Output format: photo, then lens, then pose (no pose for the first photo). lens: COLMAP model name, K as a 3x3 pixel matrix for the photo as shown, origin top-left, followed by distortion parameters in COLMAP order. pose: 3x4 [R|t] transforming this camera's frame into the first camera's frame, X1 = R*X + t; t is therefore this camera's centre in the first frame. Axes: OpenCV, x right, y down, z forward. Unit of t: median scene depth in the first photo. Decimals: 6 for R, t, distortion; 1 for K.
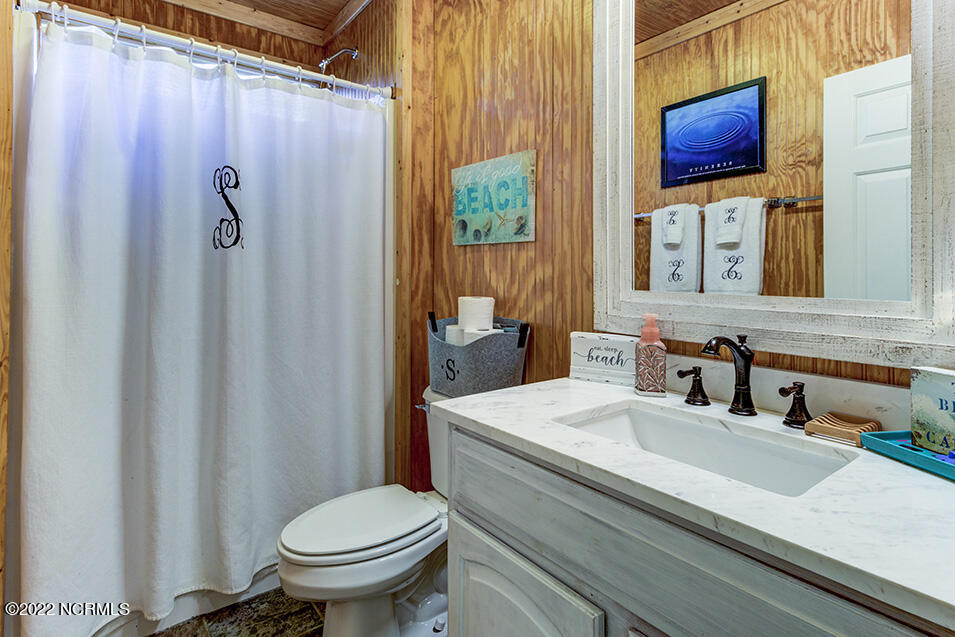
lens RADIAL K [[498.8, 0, 482.6], [0, 498.8, 274.3], [0, 0, 1]] dist [0.011923, -0.001533]
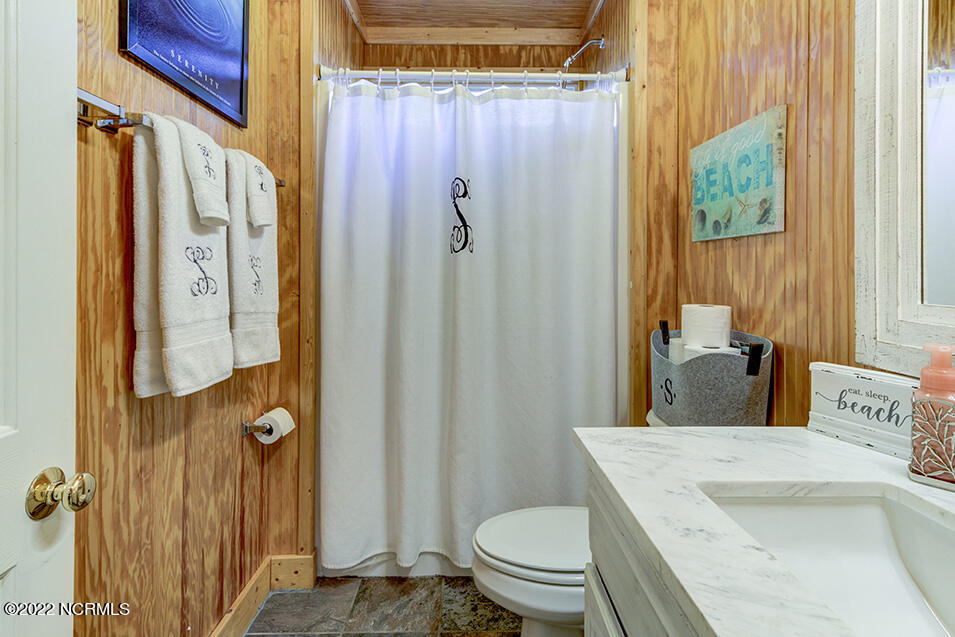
lens RADIAL K [[498.8, 0, 471.2], [0, 498.8, 278.7], [0, 0, 1]] dist [0.011923, -0.001533]
pose [[0.798318, 0.004583, -0.602219, 0.174787], [-0.001528, 0.999983, 0.005585, -0.000735], [0.602234, -0.003538, 0.798312, 0.139399]]
